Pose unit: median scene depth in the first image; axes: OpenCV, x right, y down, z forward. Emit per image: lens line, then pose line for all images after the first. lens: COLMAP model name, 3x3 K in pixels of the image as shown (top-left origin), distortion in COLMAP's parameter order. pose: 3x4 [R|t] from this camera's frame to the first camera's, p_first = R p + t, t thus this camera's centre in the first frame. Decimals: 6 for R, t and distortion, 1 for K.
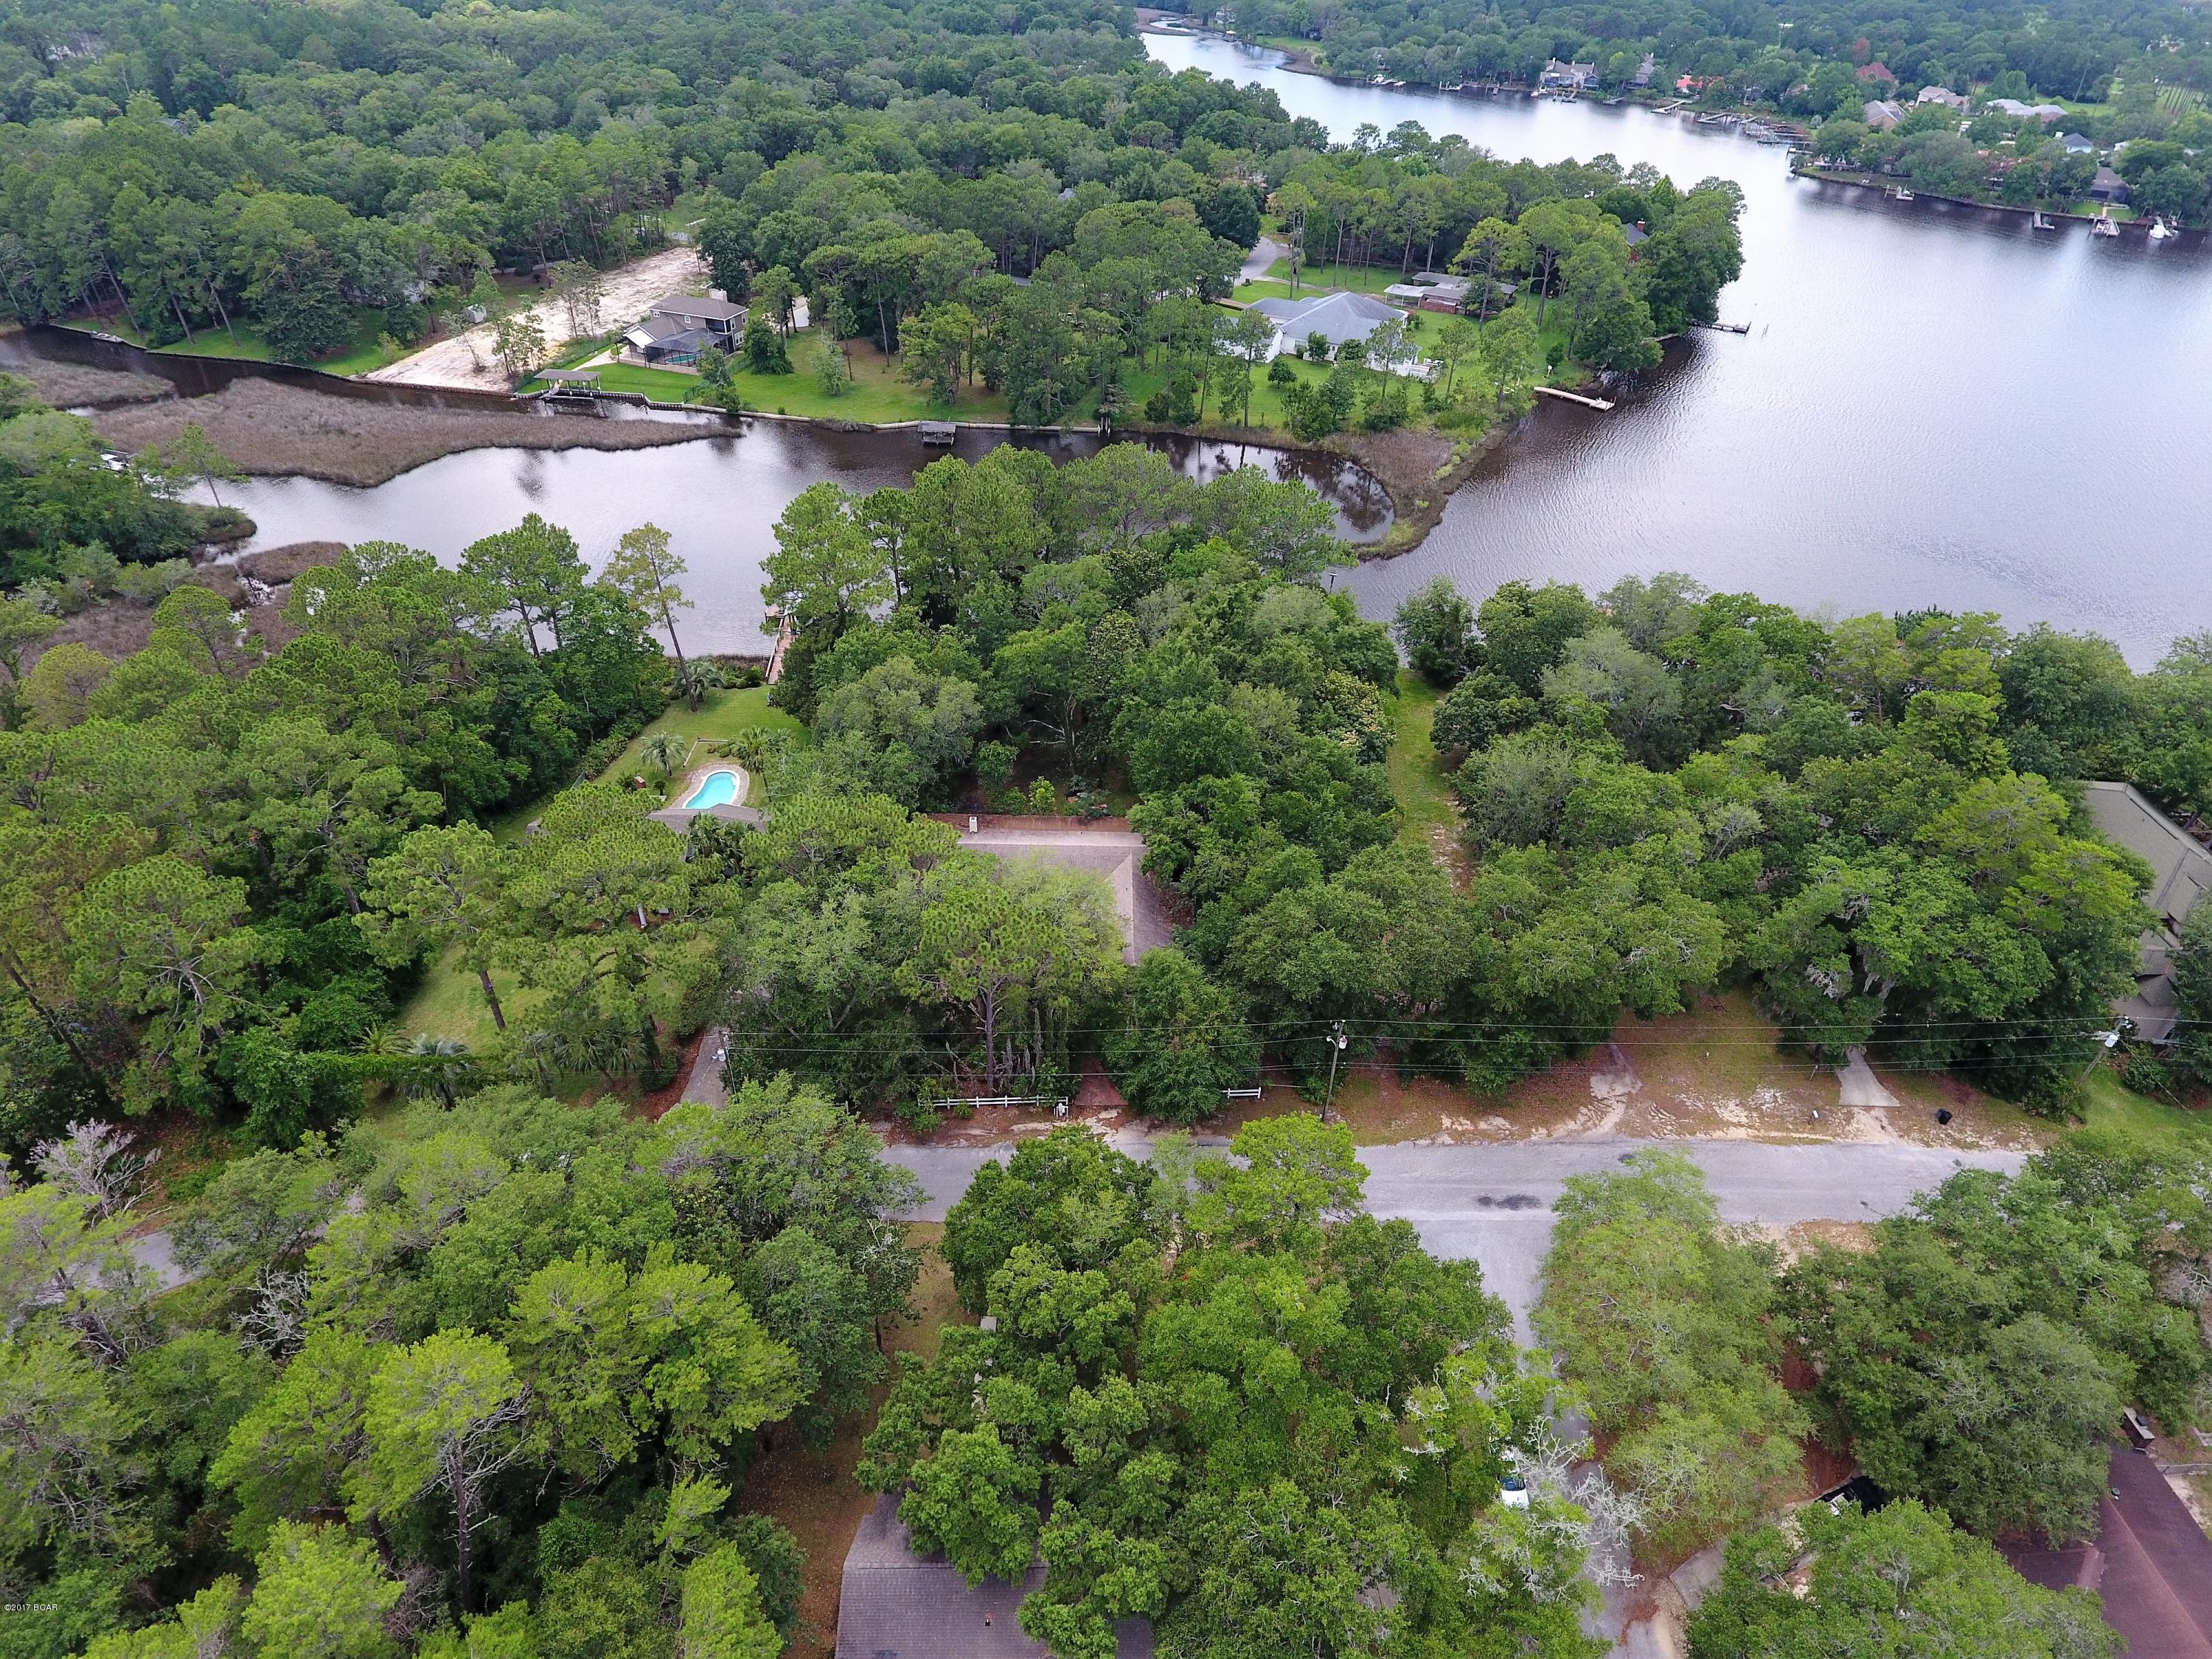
lens RADIAL K [[1294.1, 0, 1110.3], [0, 1294.1, 815.0], [0, 0, 1]] dist [-0.005555, 0.000921]
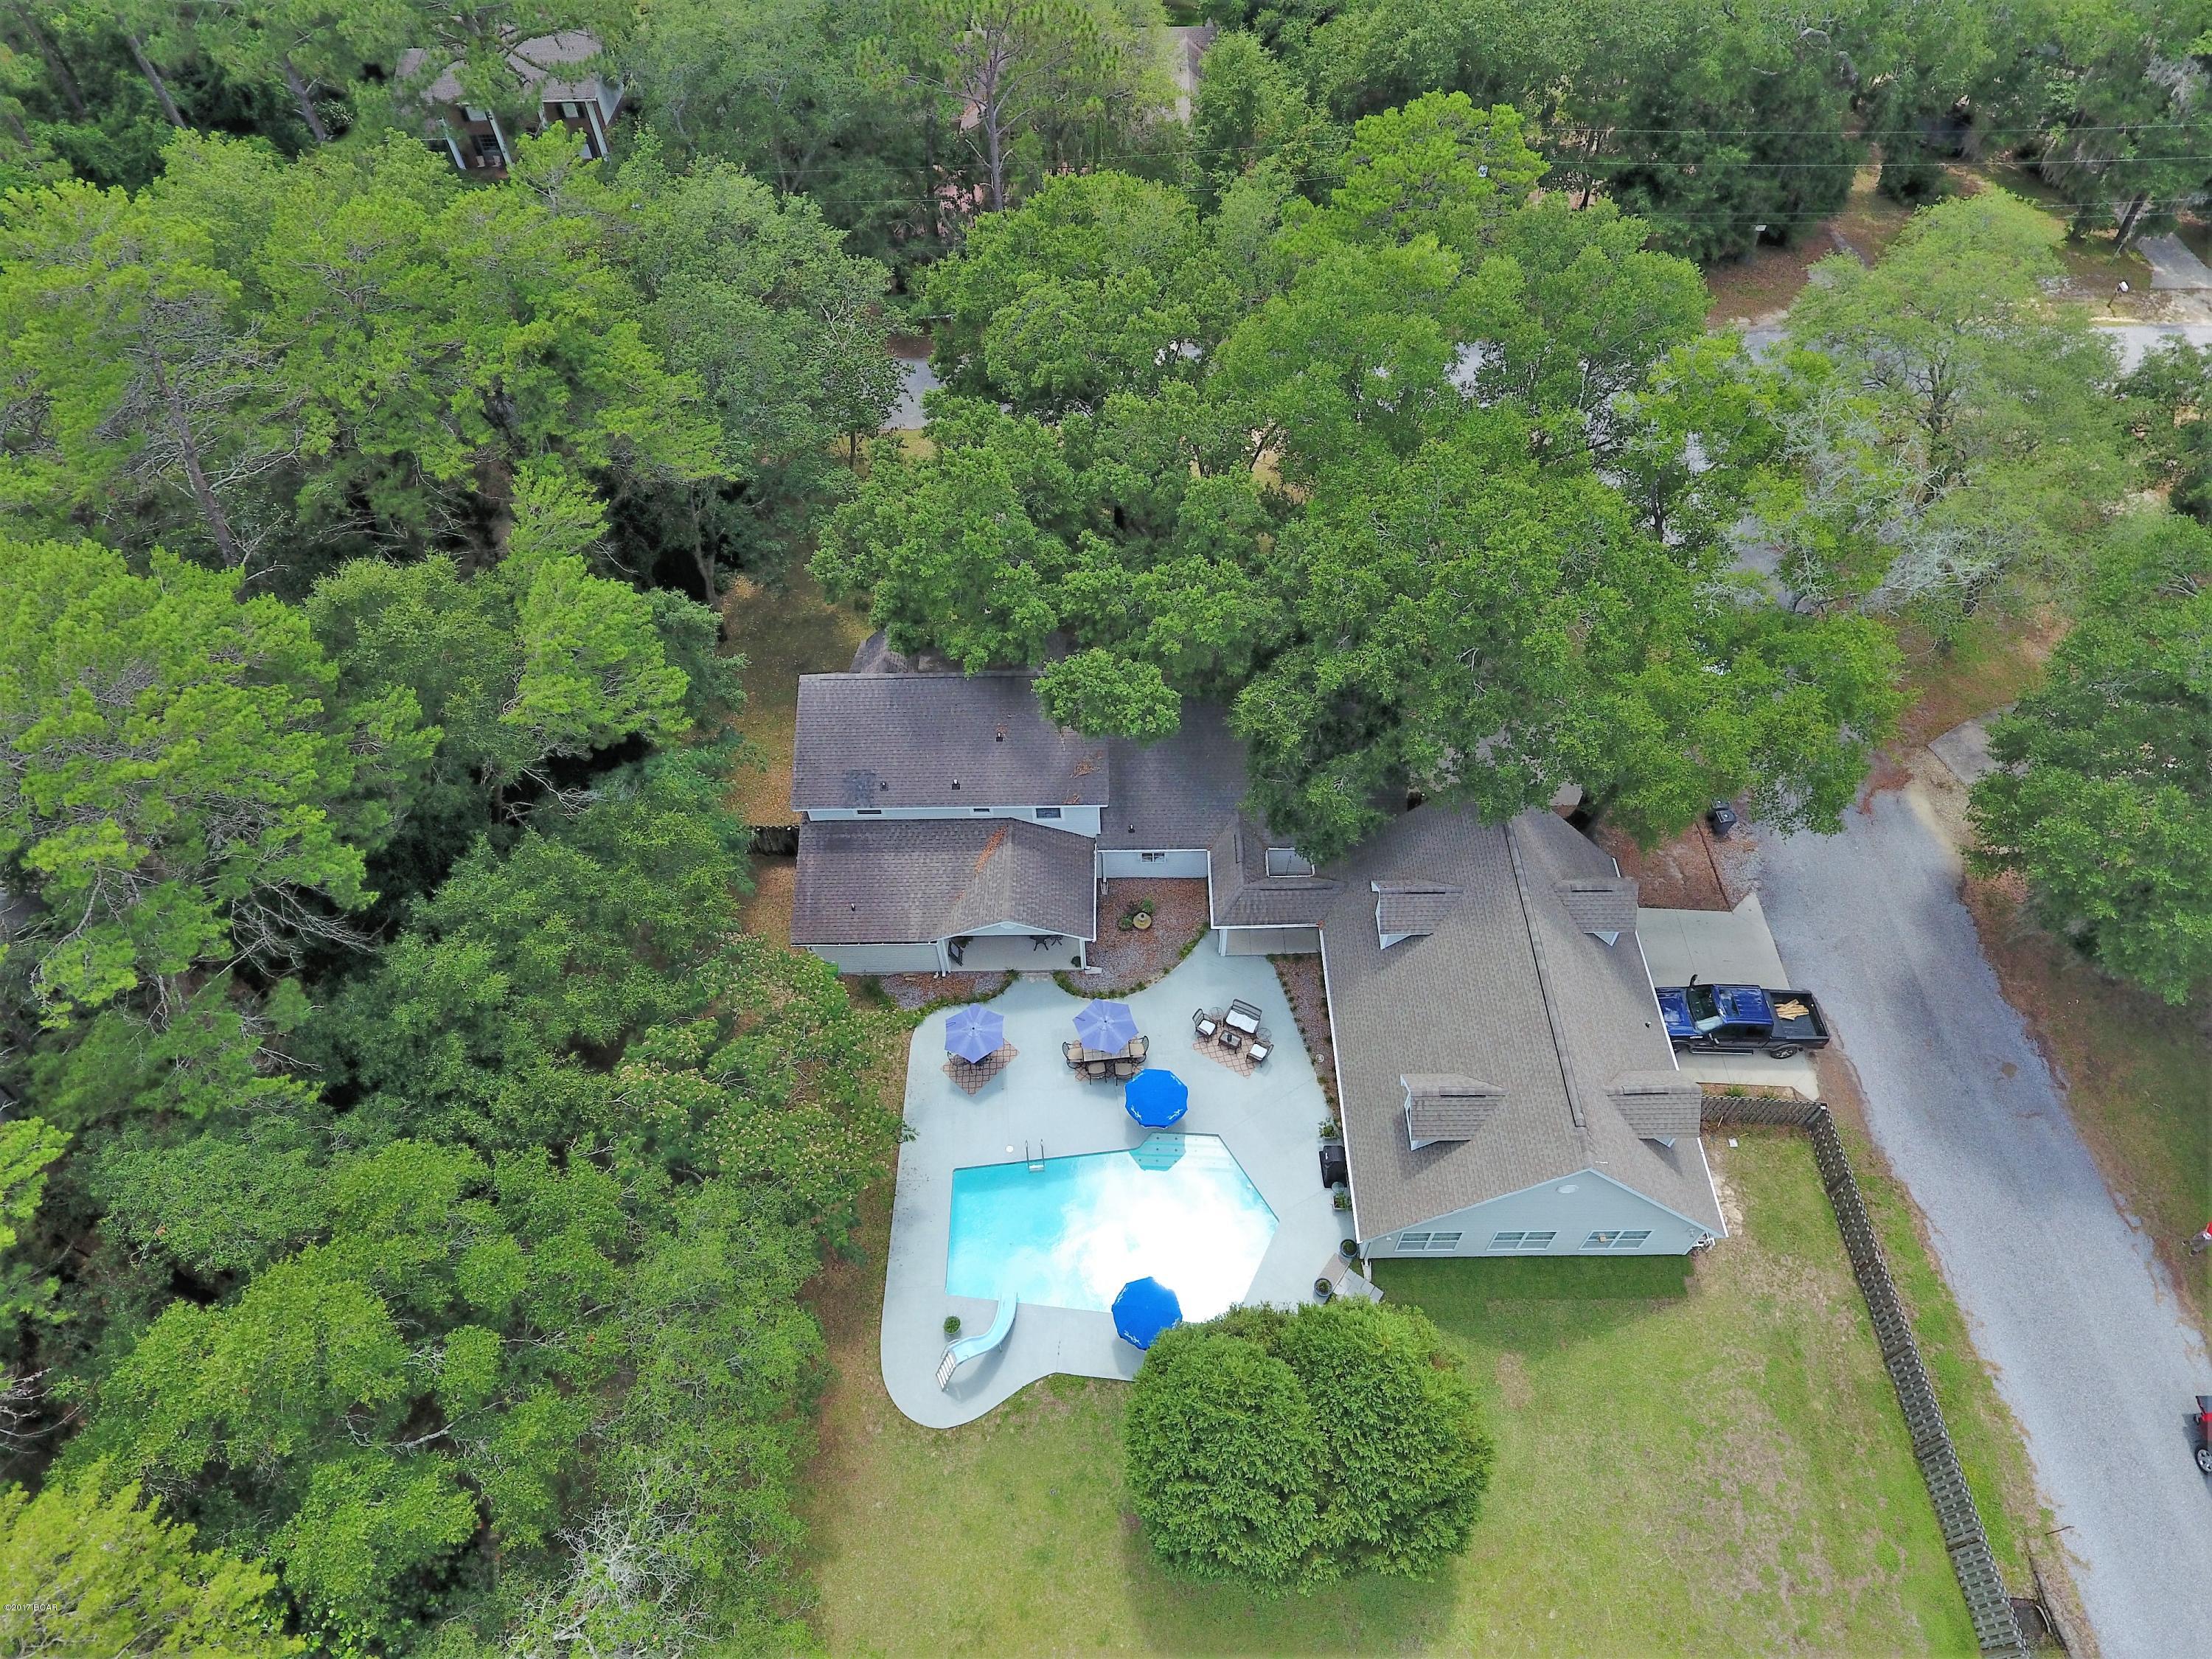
lens RADIAL K [[1294.1, 0, 1109.1], [0, 1294.1, 813.7], [0, 0, 1]] dist [-0.005555, 0.000921]
pose [[0.998885, -0.016450, -0.044251, -0.002501], [0.027745, 0.962927, 0.268331, 0.413910], [0.038196, -0.269260, 0.962310, 0.259003]]
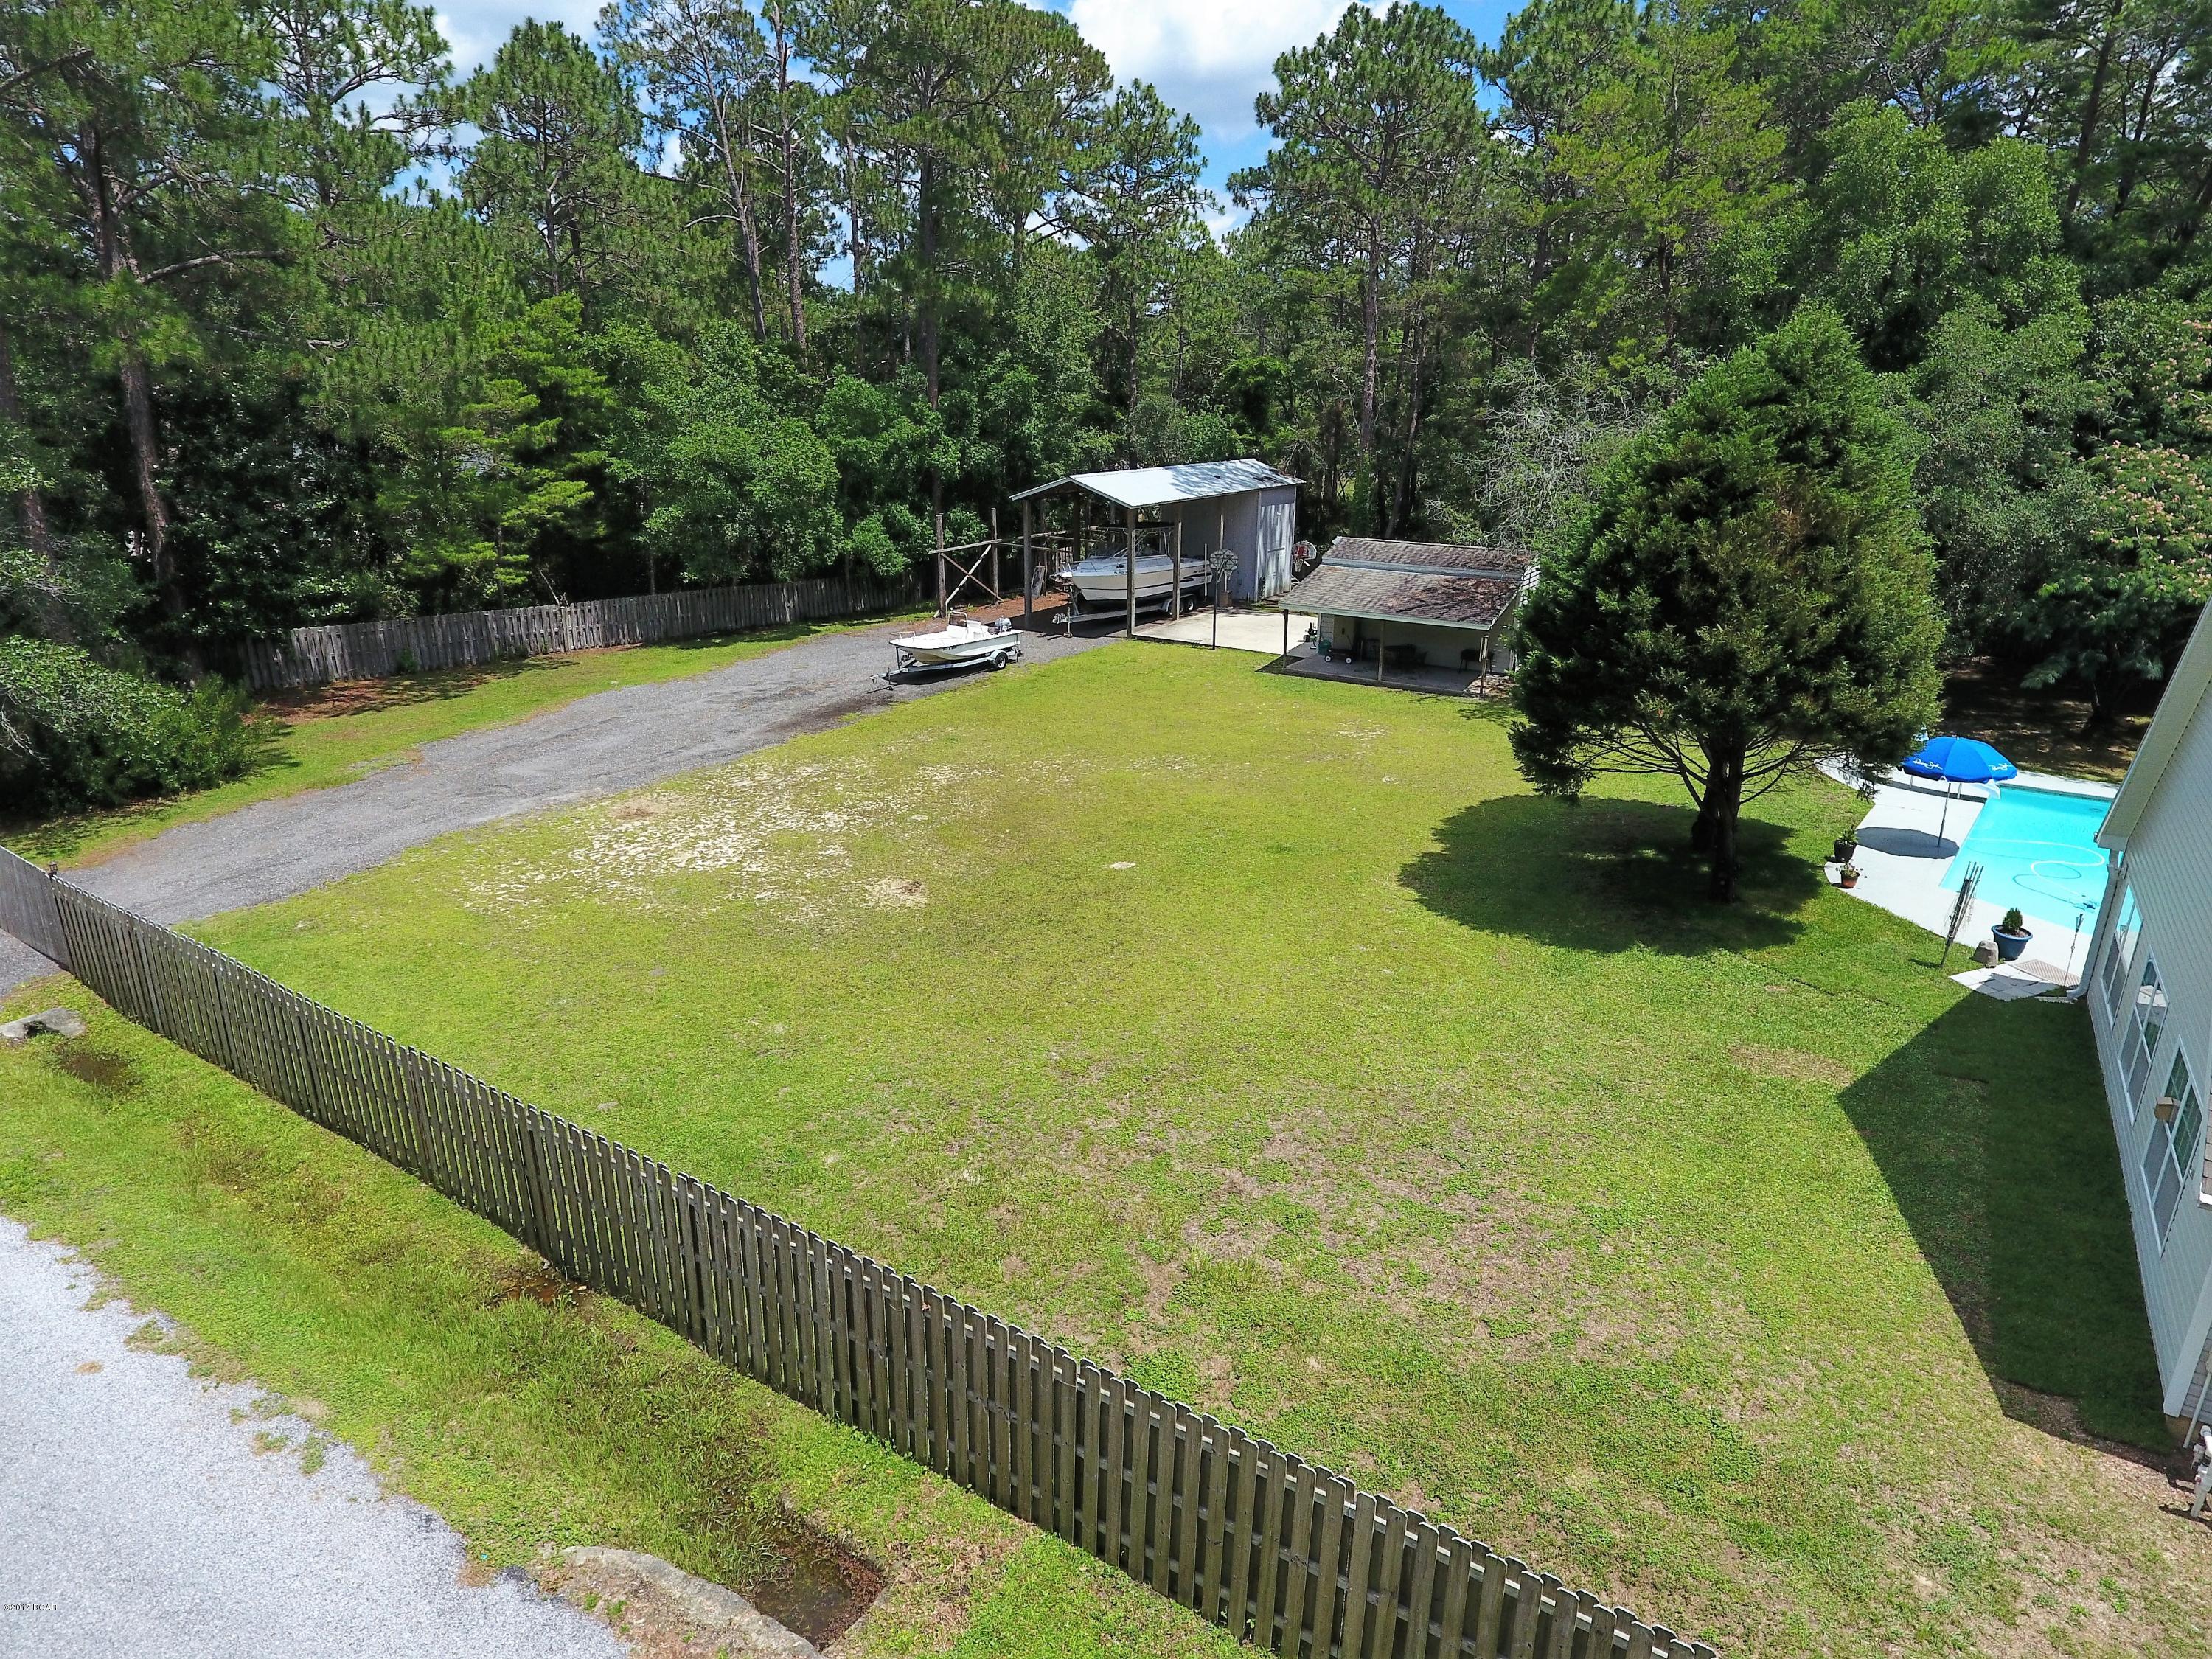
lens RADIAL K [[1294.1, 0, 1110.9], [0, 1294.1, 812.3], [0, 0, 1]] dist [-0.005555, 0.000921]
pose [[-0.549333, 0.230303, -0.803239, 0.398177], [-0.516034, 0.662561, 0.542883, 0.684210], [0.657223, 0.712722, -0.245123, 0.652832]]
